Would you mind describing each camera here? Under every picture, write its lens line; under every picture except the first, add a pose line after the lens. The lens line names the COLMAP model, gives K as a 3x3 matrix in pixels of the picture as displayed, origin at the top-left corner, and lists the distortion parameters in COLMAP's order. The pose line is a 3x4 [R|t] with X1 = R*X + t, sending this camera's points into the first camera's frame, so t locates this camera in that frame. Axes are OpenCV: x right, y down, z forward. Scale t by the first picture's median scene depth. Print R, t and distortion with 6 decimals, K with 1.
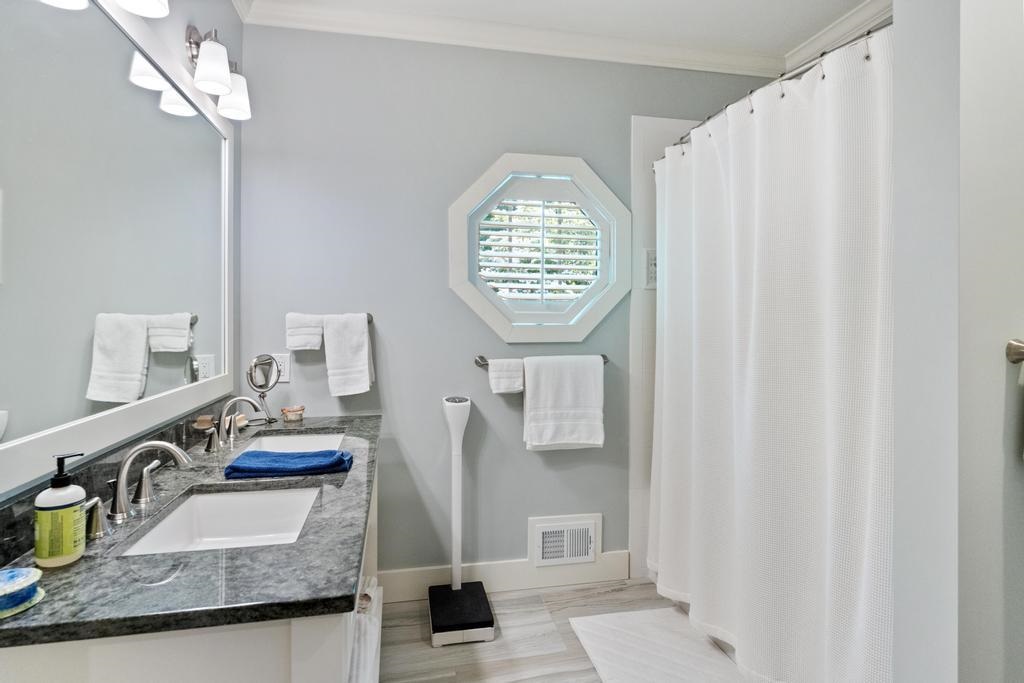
lens RADIAL K [[532.9, 0, 511.8], [0, 532.9, 333.8], [0, 0, 1]] dist [-0.000263, -0.002568]
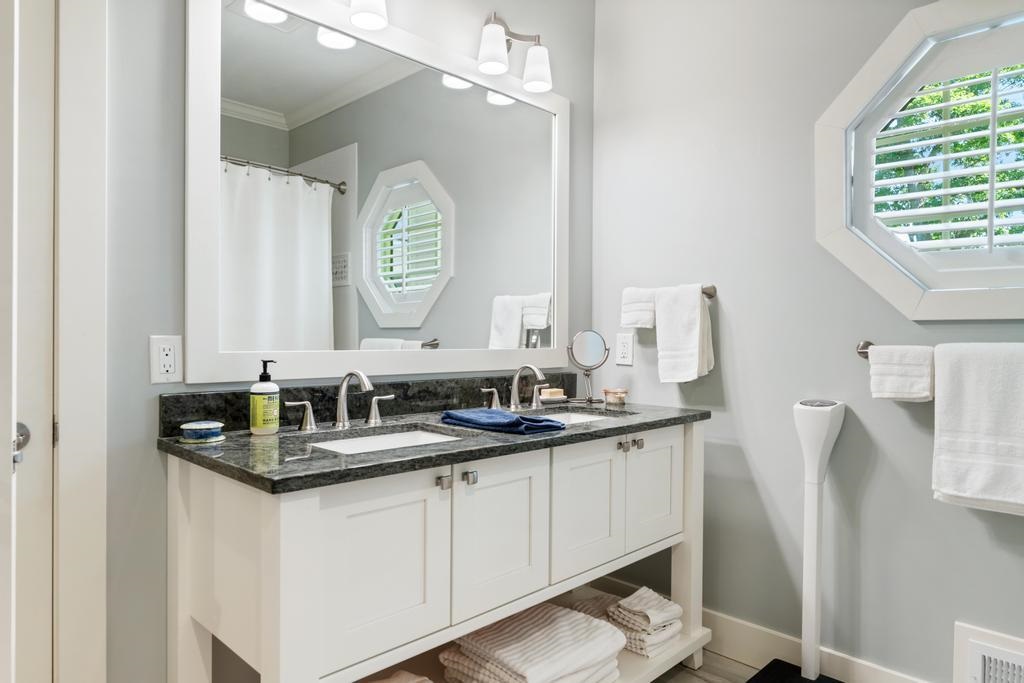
lens RADIAL K [[639.6, 0, 512.9], [0, 639.6, 342.9], [0, 0, 1]] dist [-0.011095, 0.002240]
pose [[0.558006, 0.010966, -0.829765, 0.359282], [-0.028216, 0.999585, -0.005765, 0.062120], [0.829357, 0.026629, 0.558084, 0.213053]]
